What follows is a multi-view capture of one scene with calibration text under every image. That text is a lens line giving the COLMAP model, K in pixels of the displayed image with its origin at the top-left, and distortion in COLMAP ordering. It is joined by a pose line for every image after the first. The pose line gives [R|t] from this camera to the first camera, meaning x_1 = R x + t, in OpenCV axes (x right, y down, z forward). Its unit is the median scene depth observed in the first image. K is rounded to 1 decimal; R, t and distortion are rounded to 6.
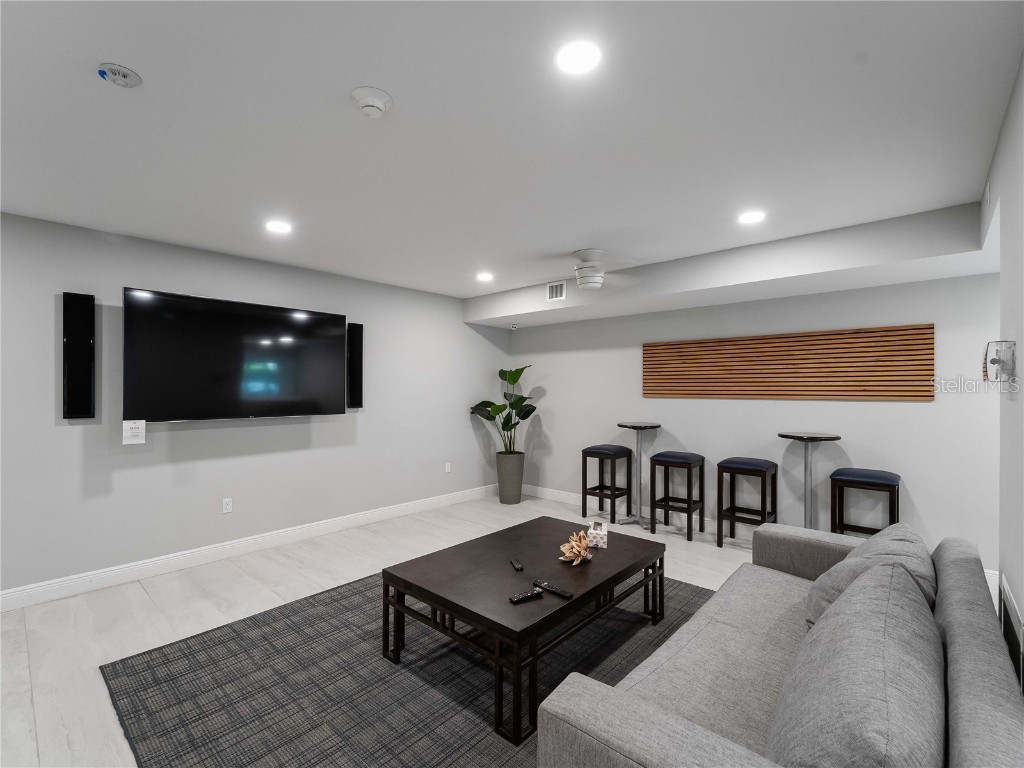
lens RADIAL K [[465.5, 0, 513.0], [0, 465.5, 387.7], [0, 0, 1]] dist [0.002734, -0.000058]
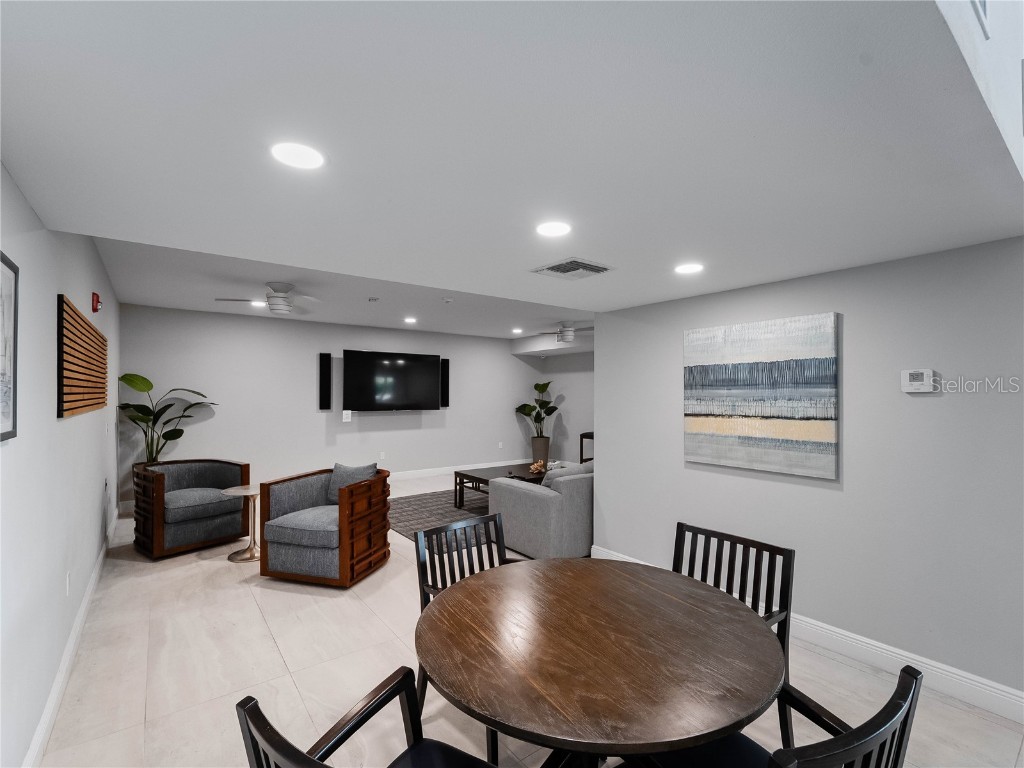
lens RADIAL K [[465.5, 0, 510.3], [0, 465.5, 387.2], [0, 0, 1]] dist [0.002734, -0.000058]
pose [[0.981471, -0.003675, -0.191575, 0.200413], [0.000638, 0.999873, -0.015911, -0.002019], [0.191610, 0.015494, 0.981349, -0.565609]]
